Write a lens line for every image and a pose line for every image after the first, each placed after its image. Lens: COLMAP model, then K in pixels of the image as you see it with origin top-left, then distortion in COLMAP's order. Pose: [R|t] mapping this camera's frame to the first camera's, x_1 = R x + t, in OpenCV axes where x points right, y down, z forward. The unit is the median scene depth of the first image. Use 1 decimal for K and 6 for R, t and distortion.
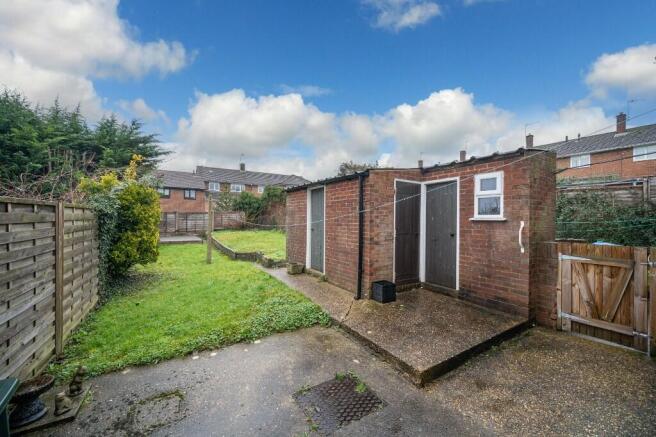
lens RADIAL K [[257.6, 0, 328.0], [0, 257.6, 218.5], [0, 0, 1]] dist [-0.000366, -0.000017]
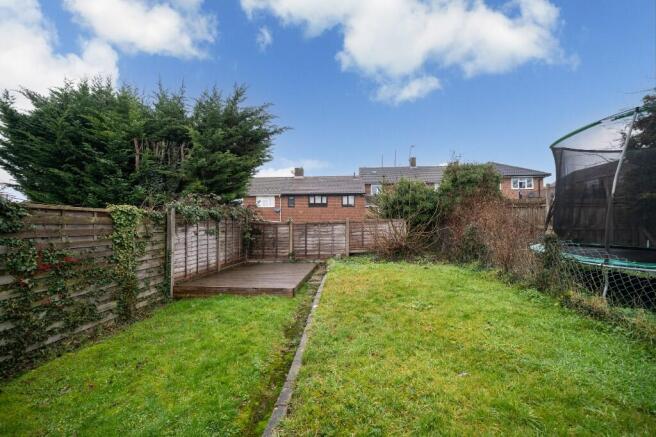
lens RADIAL K [[257.6, 0, 328.0], [0, 257.6, 218.5], [0, 0, 1]] dist [-0.000366, -0.000017]
pose [[0.786034, -0.033487, -0.617276, -0.123154], [0.011565, 0.999154, -0.039478, -0.008600], [0.618075, 0.023893, 0.785756, 0.484008]]
